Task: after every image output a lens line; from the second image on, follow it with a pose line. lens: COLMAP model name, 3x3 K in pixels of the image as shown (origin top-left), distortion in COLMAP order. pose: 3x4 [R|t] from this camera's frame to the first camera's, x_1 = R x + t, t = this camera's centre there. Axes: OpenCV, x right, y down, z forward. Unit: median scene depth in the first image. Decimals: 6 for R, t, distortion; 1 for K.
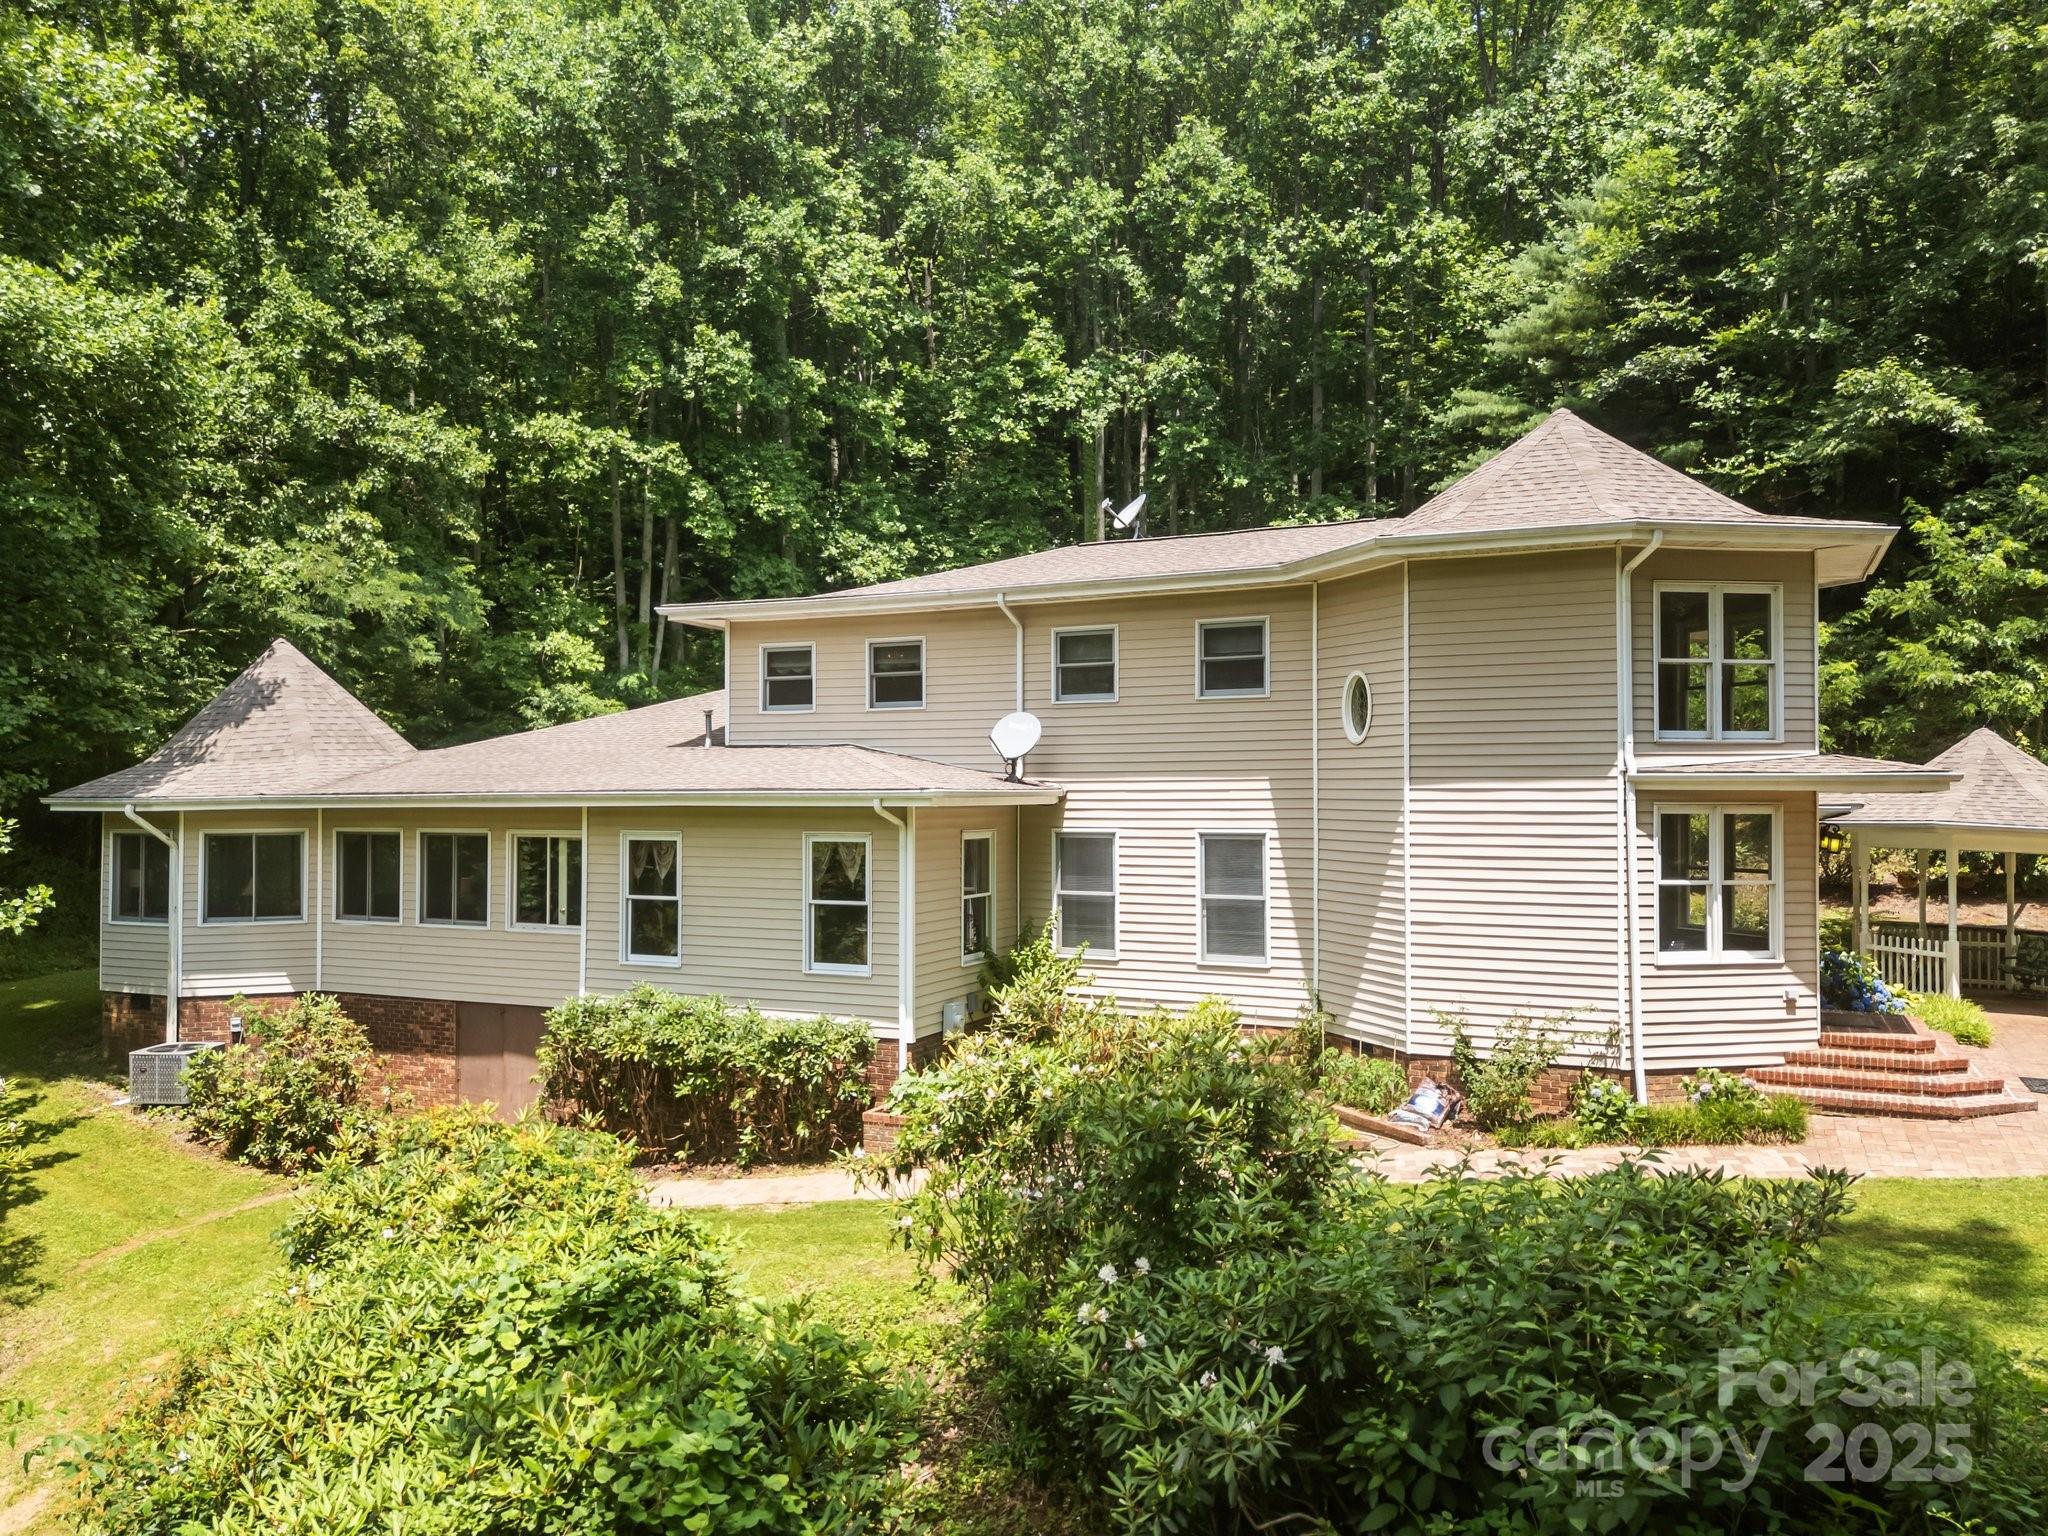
lens RADIAL K [[1489.8, 0, 1018.1], [0, 1489.8, 794.0], [0, 0, 1]] dist [0.087055, -0.115652]
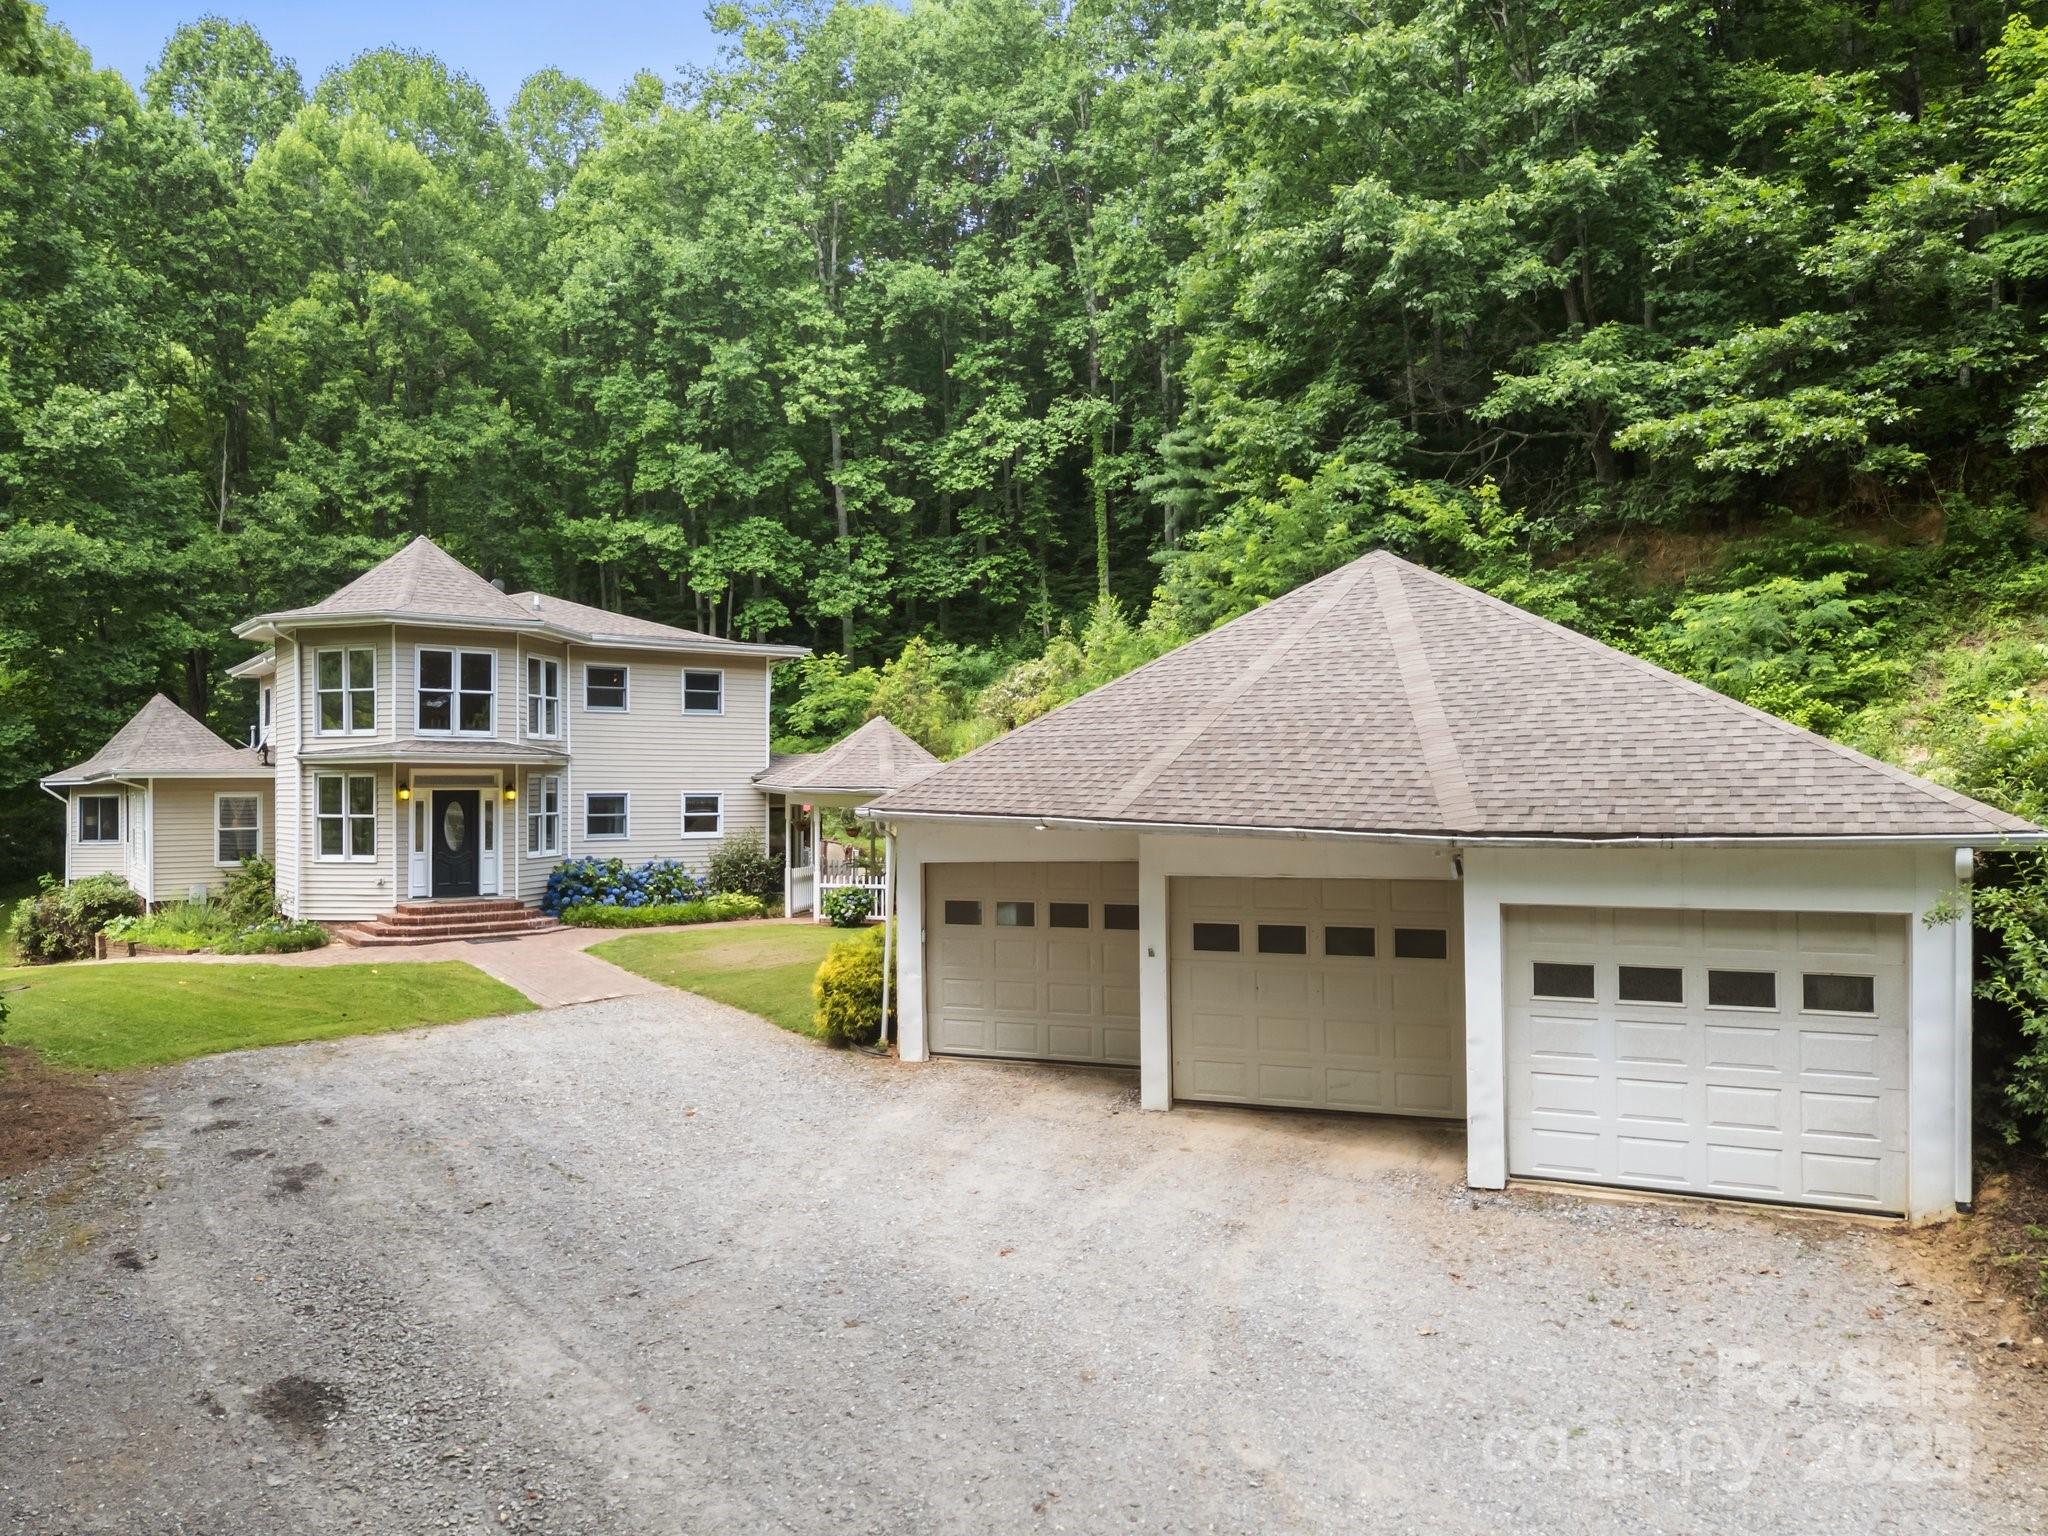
lens RADIAL K [[1548.7, 0, 1024.0], [0, 1548.7, 768.0], [0, 0, 1]] dist [0.022181, -0.004453]
pose [[0.862580, -0.011269, -0.505796, 1.062942], [0.002634, 0.999838, -0.017783, 0.019294], [0.505915, 0.014007, 0.862470, -0.083772]]
